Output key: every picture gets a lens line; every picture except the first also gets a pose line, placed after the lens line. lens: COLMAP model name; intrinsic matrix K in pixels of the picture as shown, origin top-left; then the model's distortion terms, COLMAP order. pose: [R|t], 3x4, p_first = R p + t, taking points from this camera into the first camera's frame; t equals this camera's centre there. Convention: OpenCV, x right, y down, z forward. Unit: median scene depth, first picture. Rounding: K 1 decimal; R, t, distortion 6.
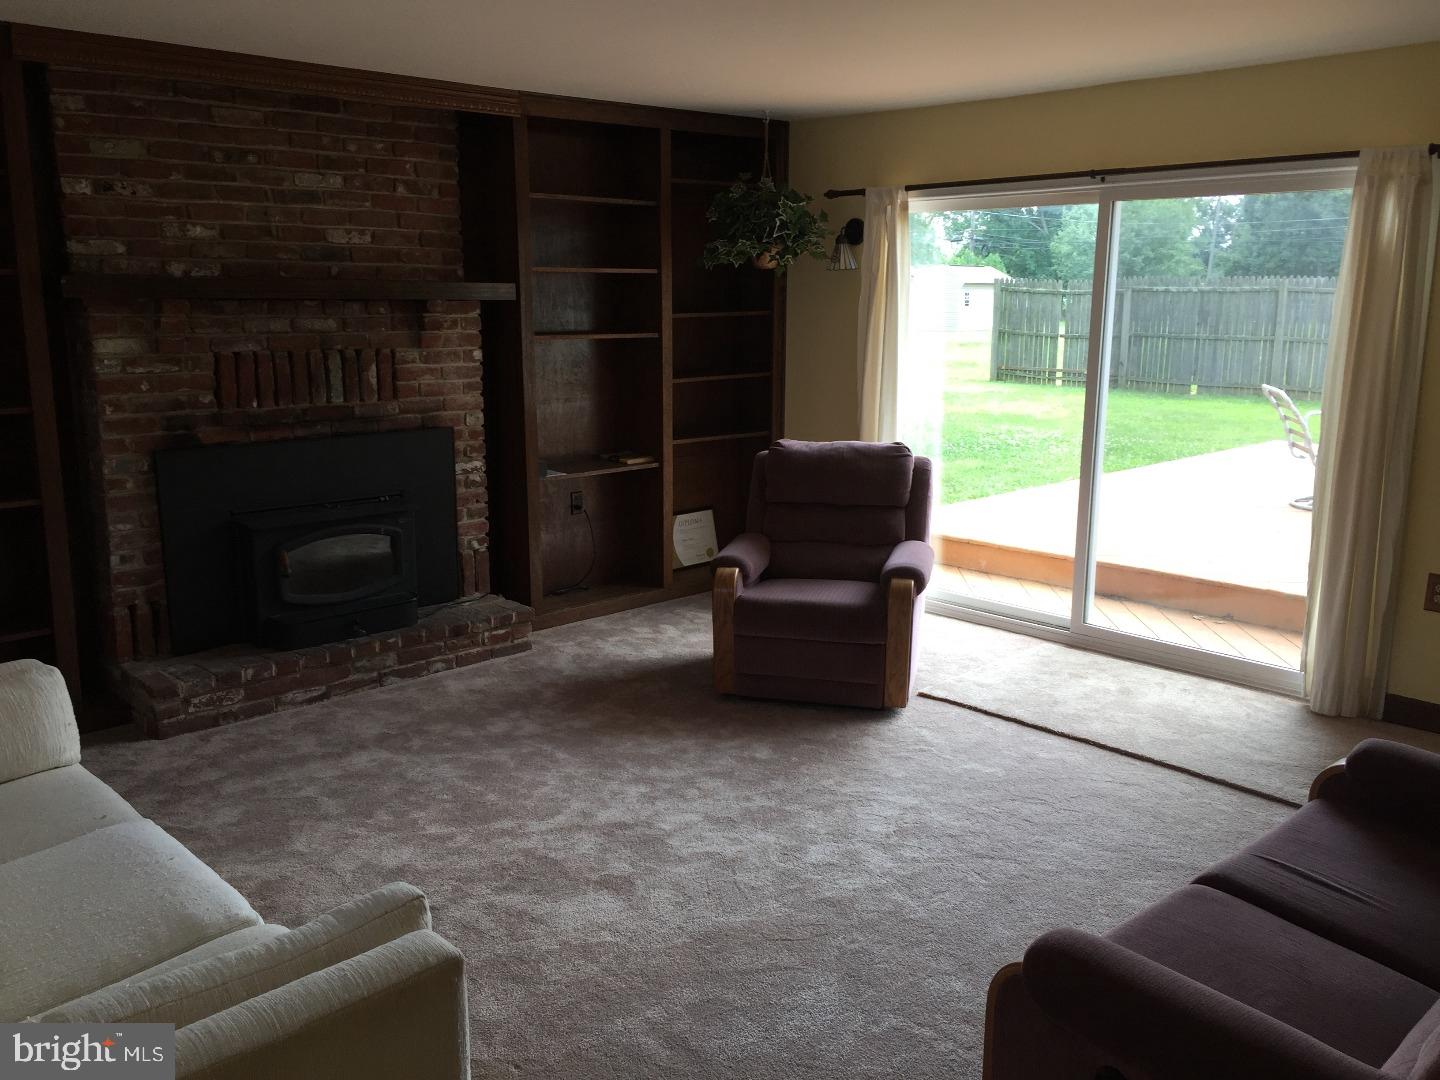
lens RADIAL K [[1233.2, 0, 723.1], [0, 1233.2, 543.7], [0, 0, 1]] dist [0.085511, -0.078377]
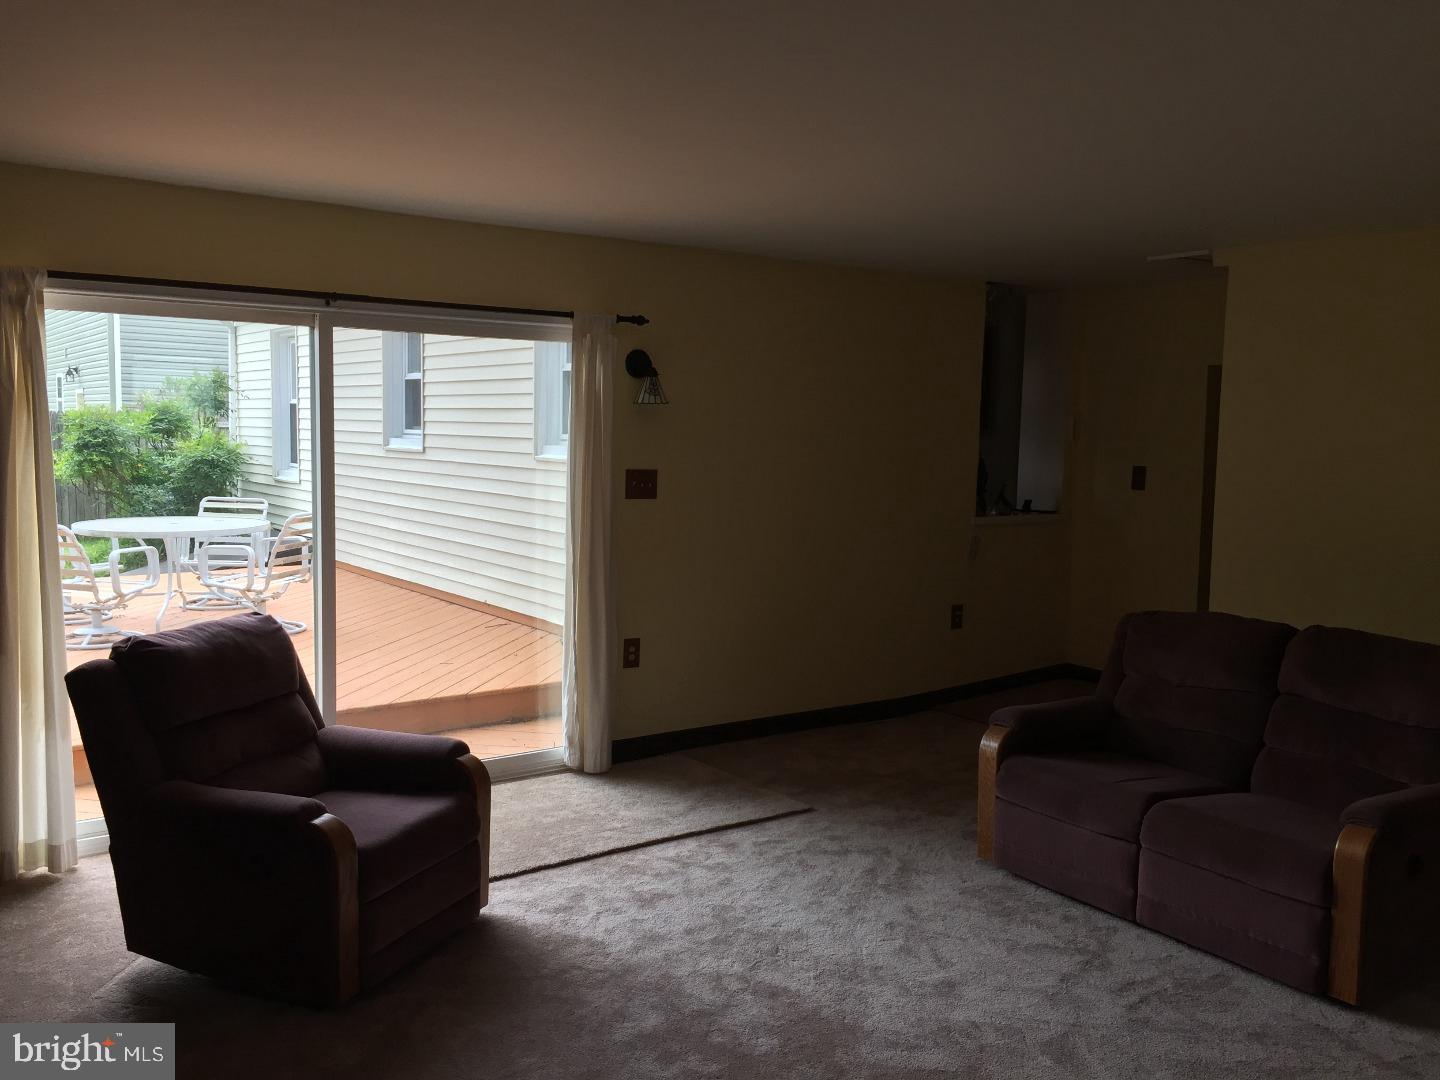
lens RADIAL K [[1233.2, 0, 723.1], [0, 1233.2, 543.7], [0, 0, 1]] dist [0.085511, -0.078377]
pose [[0.152595, -0.091533, 0.984041, -0.660246], [0.189406, 0.979953, 0.061781, -0.133079], [-0.969969, 0.176956, 0.166873, 0.669984]]
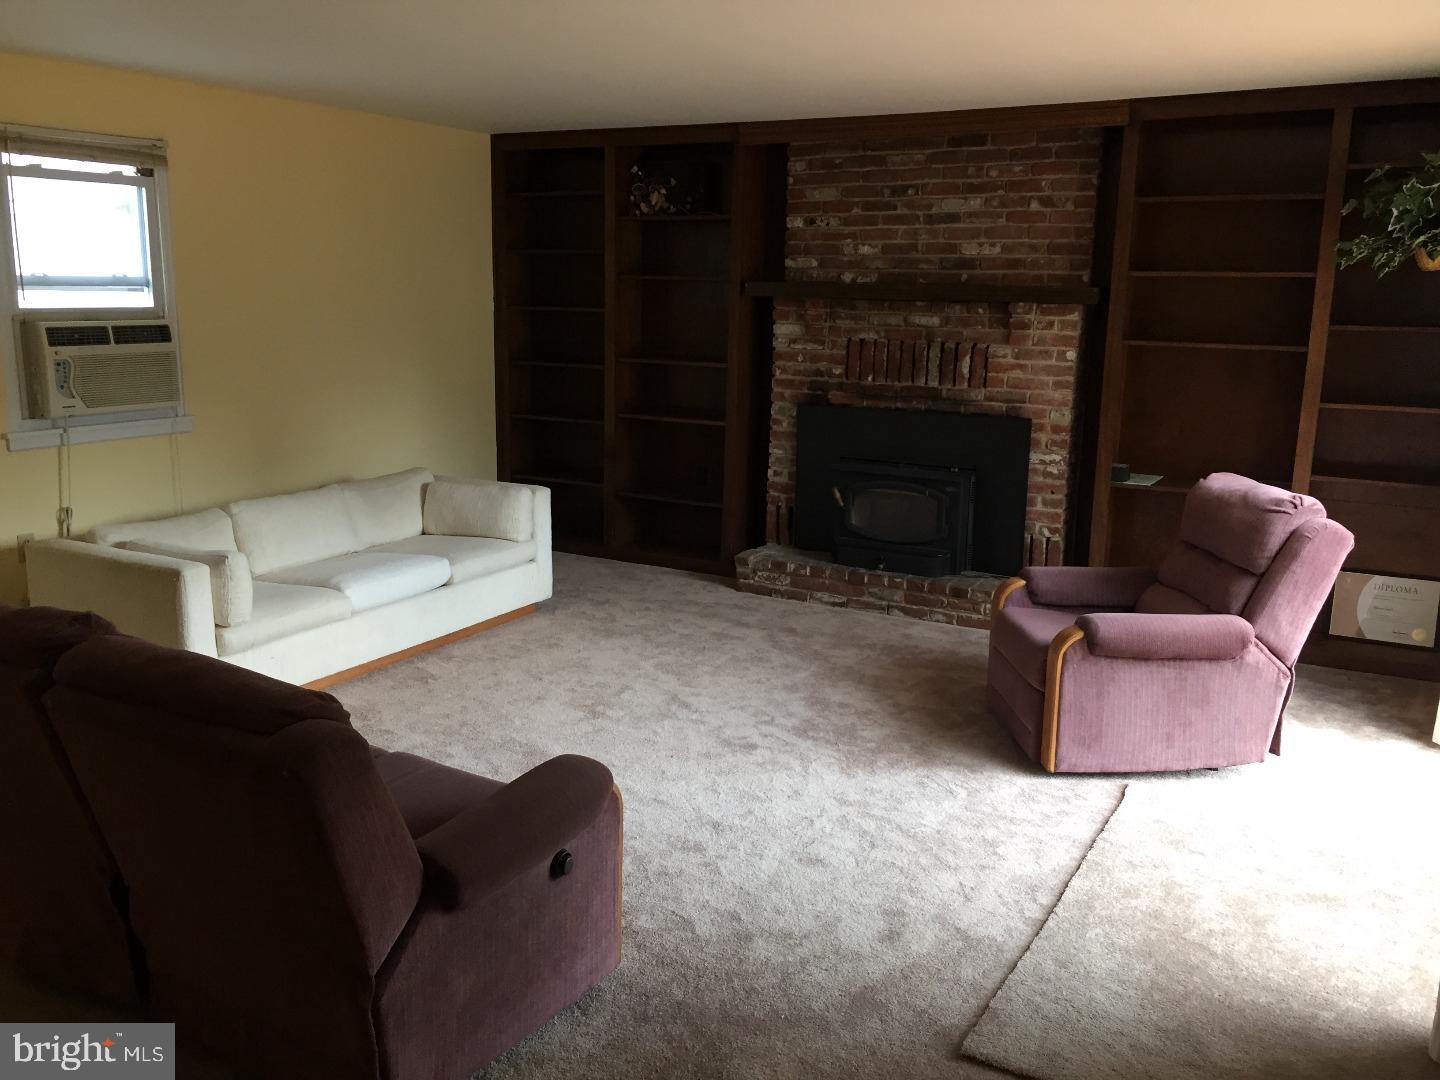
lens RADIAL K [[1233.2, 0, 723.1], [0, 1233.2, 543.7], [0, 0, 1]] dist [0.085511, -0.078377]
pose [[0.288797, 0.201116, -0.936028, 0.839120], [-0.211872, 0.966871, 0.142373, -0.096144], [0.933652, 0.157201, 0.321841, 0.458032]]
